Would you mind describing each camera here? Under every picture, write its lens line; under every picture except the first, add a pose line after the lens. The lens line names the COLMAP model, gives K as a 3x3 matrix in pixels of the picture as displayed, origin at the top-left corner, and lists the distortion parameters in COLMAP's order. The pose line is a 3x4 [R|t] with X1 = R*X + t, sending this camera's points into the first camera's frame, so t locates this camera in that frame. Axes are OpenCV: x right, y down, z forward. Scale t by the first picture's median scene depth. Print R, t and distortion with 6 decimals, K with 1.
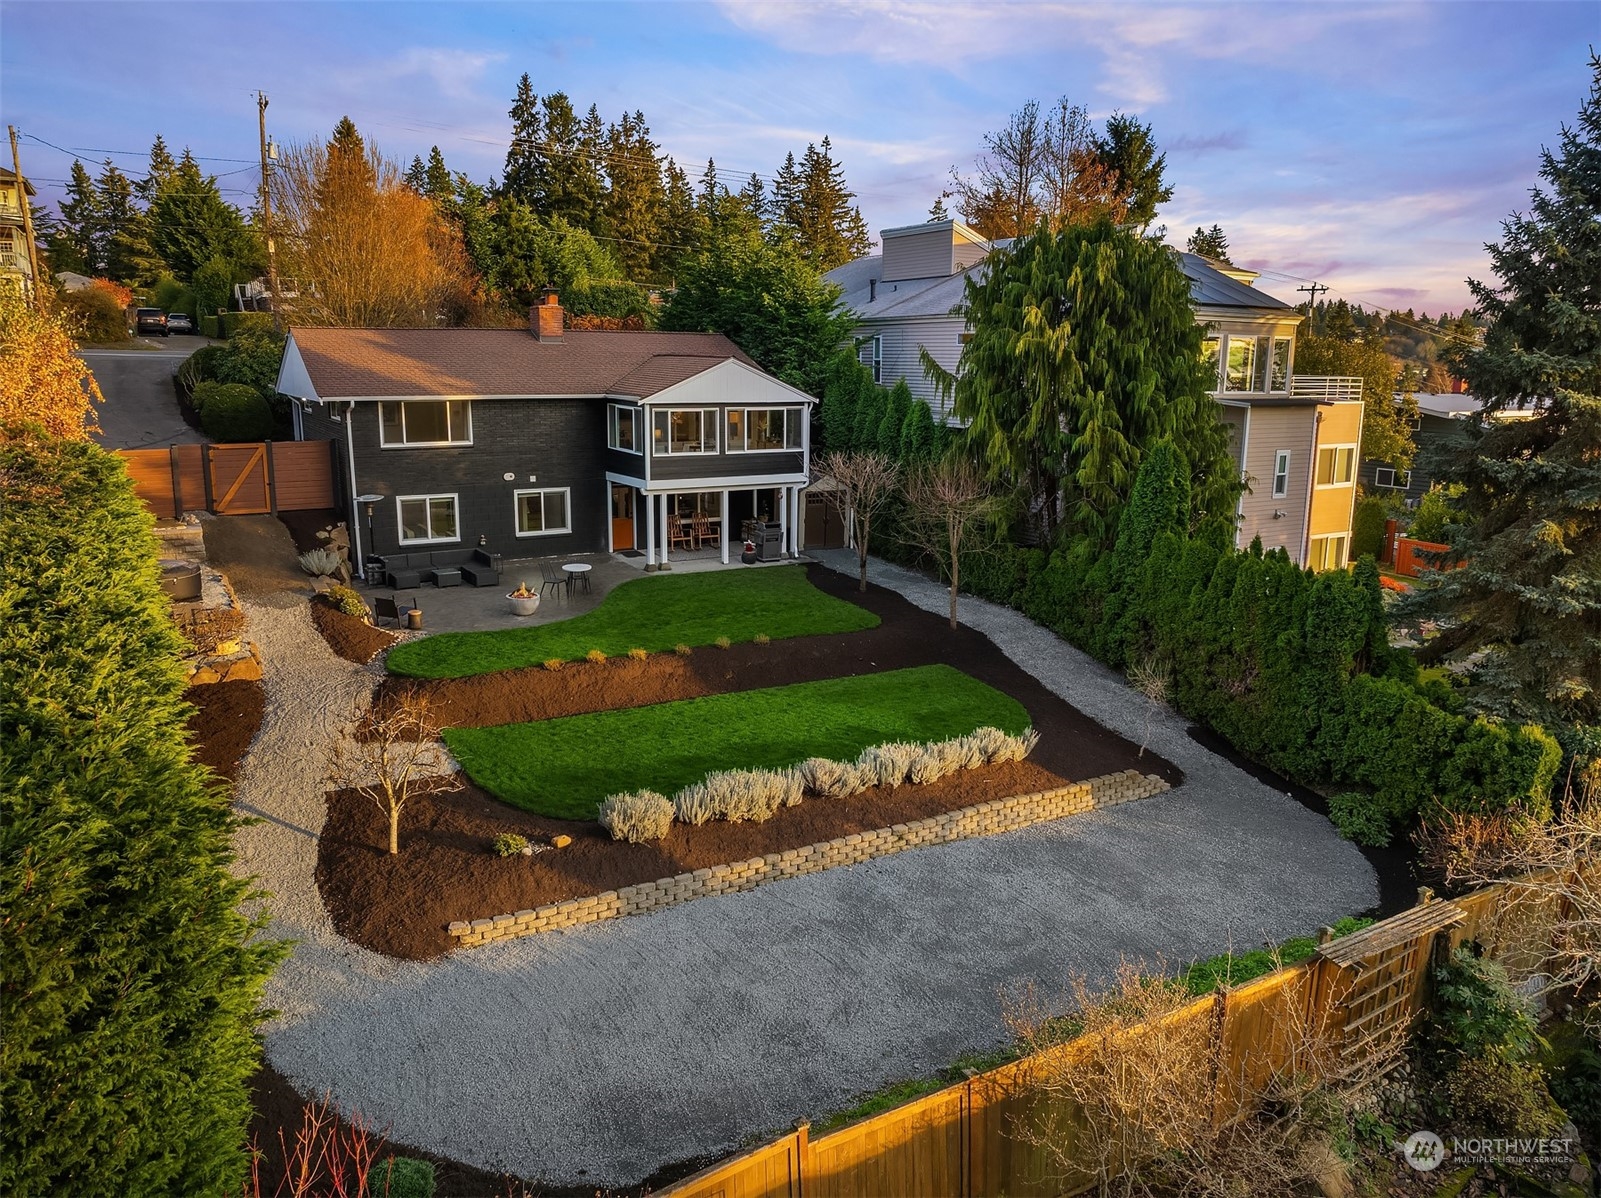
lens RADIAL K [[1127.7, 0, 800.5], [0, 1127.7, 599.0], [0, 0, 1]] dist [-0.041528, 0.000036]
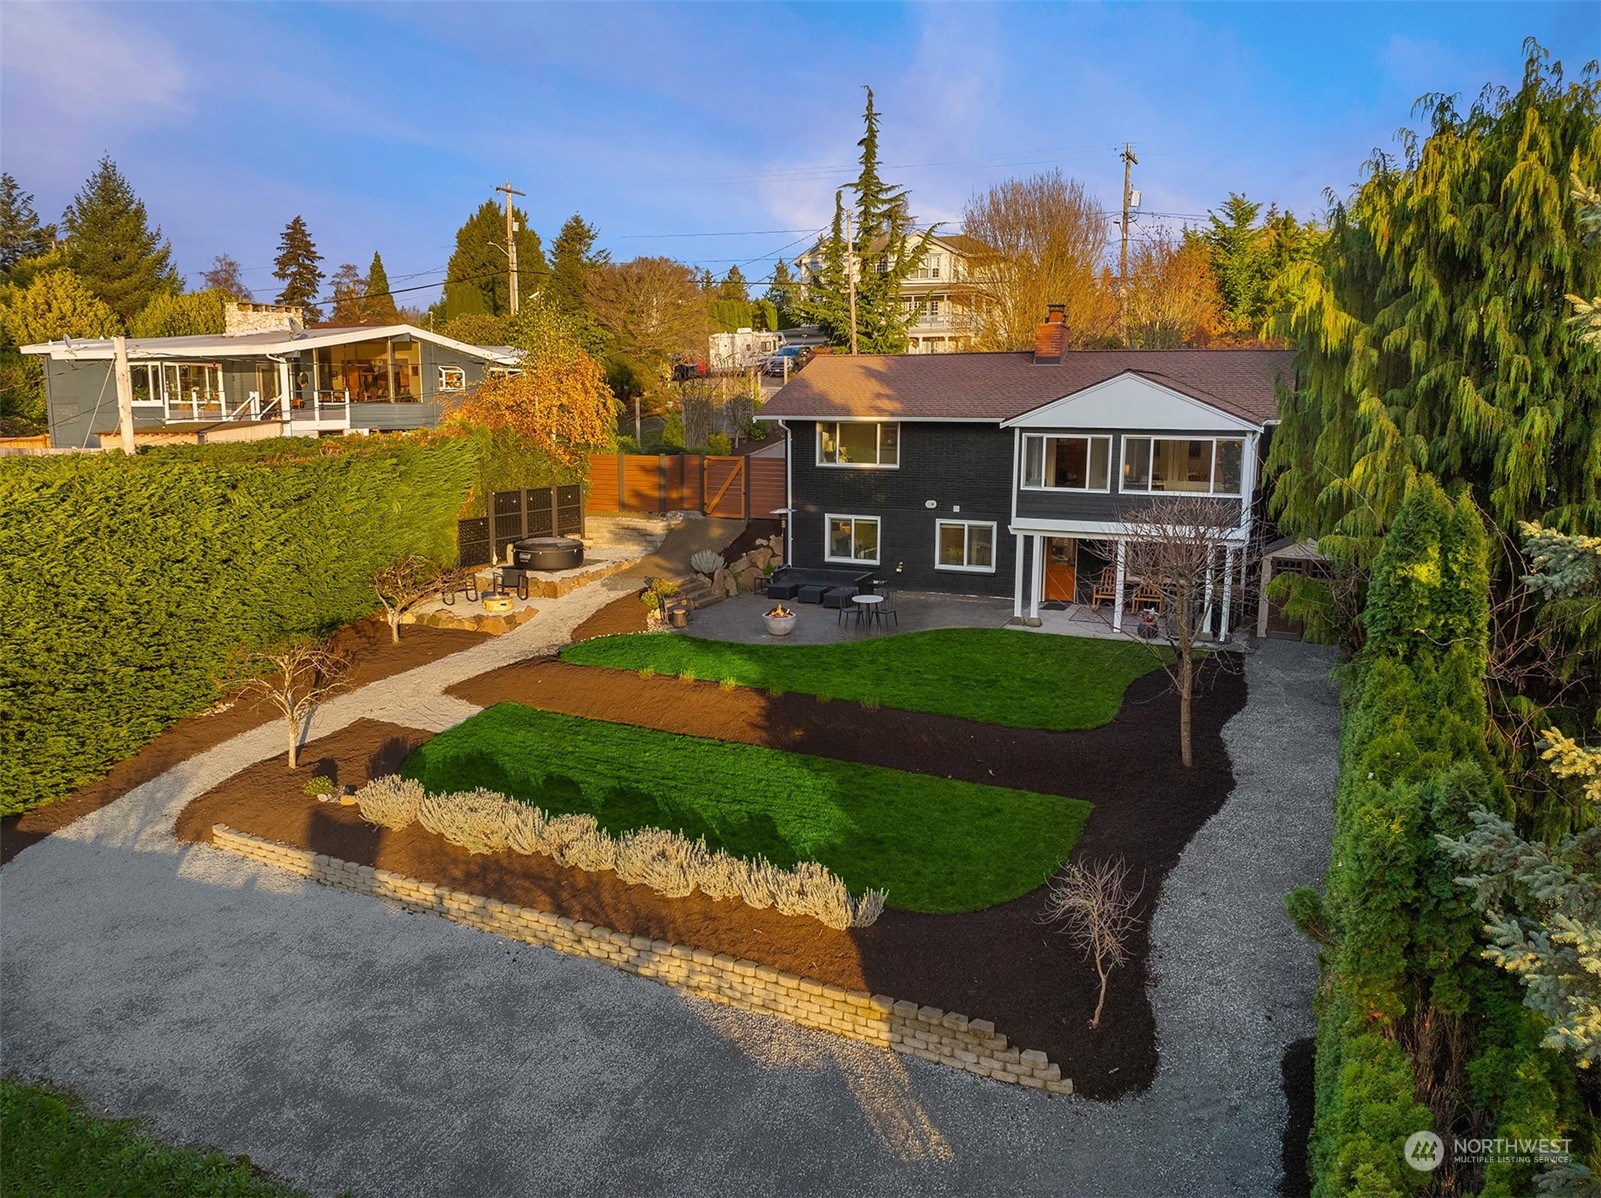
lens RADIAL K [[1127.7, 0, 800.5], [0, 1127.7, 599.0], [0, 0, 1]] dist [-0.041528, 0.000036]
pose [[0.555344, 0.129641, -0.821453, 0.482107], [-0.172669, 0.984223, 0.038596, -0.049482], [0.813497, 0.120406, 0.568968, 0.392912]]
